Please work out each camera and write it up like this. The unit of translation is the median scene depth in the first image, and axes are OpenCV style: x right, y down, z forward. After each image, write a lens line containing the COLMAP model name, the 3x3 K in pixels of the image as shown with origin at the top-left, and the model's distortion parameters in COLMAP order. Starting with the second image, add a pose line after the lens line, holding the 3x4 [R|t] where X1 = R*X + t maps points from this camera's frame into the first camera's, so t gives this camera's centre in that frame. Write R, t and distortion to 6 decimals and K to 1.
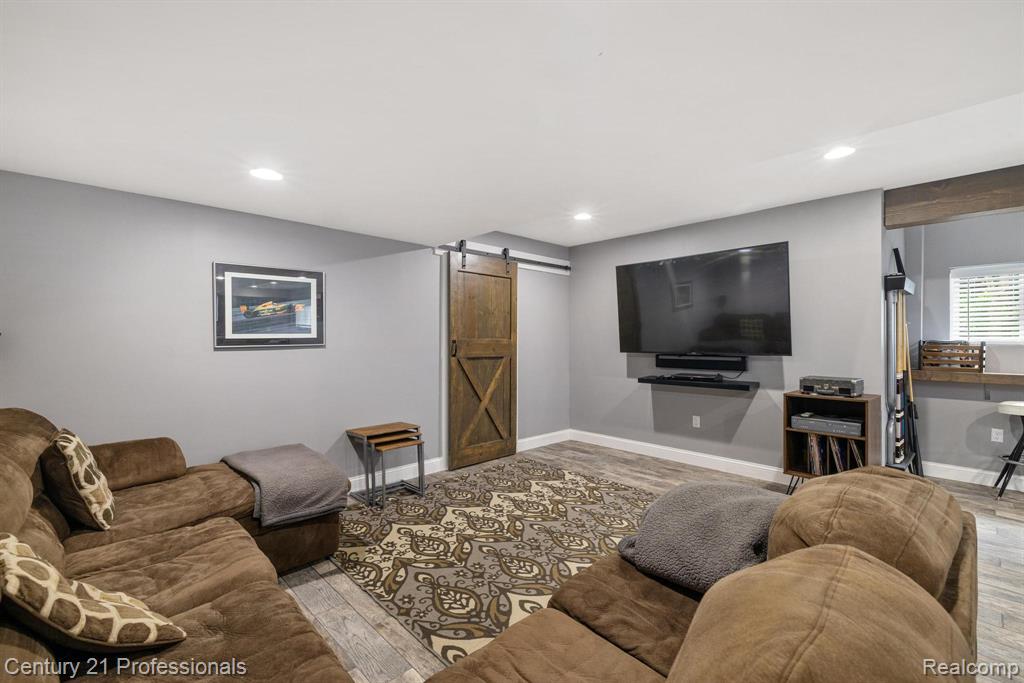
lens RADIAL K [[448.1, 0, 511.9], [0, 448.1, 338.3], [0, 0, 1]] dist [0.005612, 0.000911]
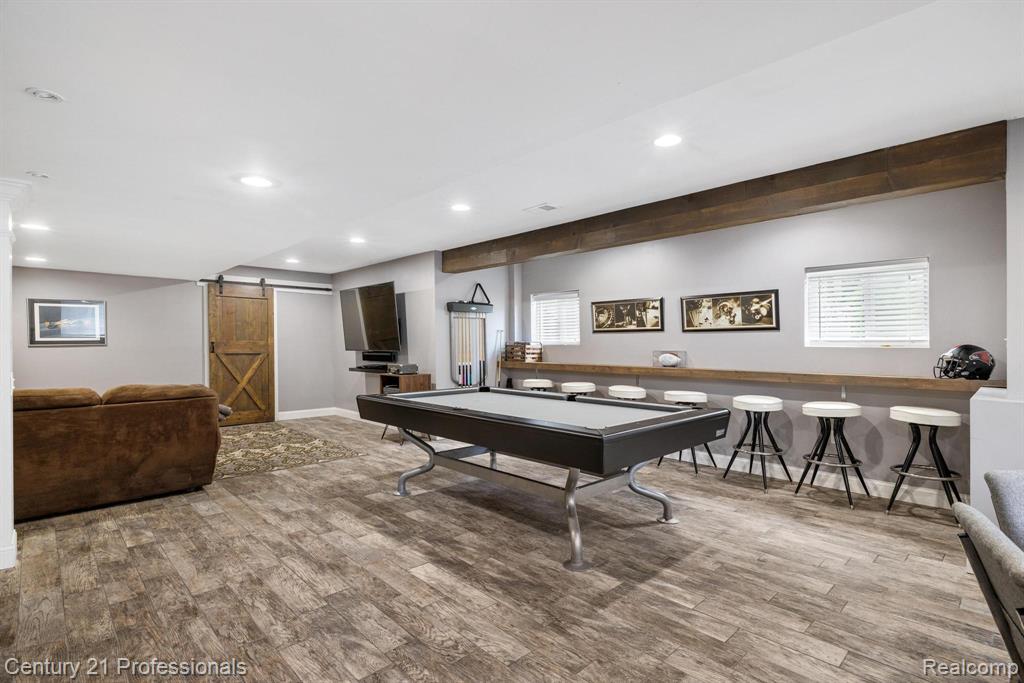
lens RADIAL K [[500.2, 0, 508.5], [0, 500.2, 347.3], [0, 0, 1]] dist [-0.000832, 0.001906]
pose [[0.999989, -0.000789, -0.004539, 0.882322], [0.000838, 0.999941, 0.010789, 0.004870], [0.004531, -0.010793, 0.999931, -0.687831]]
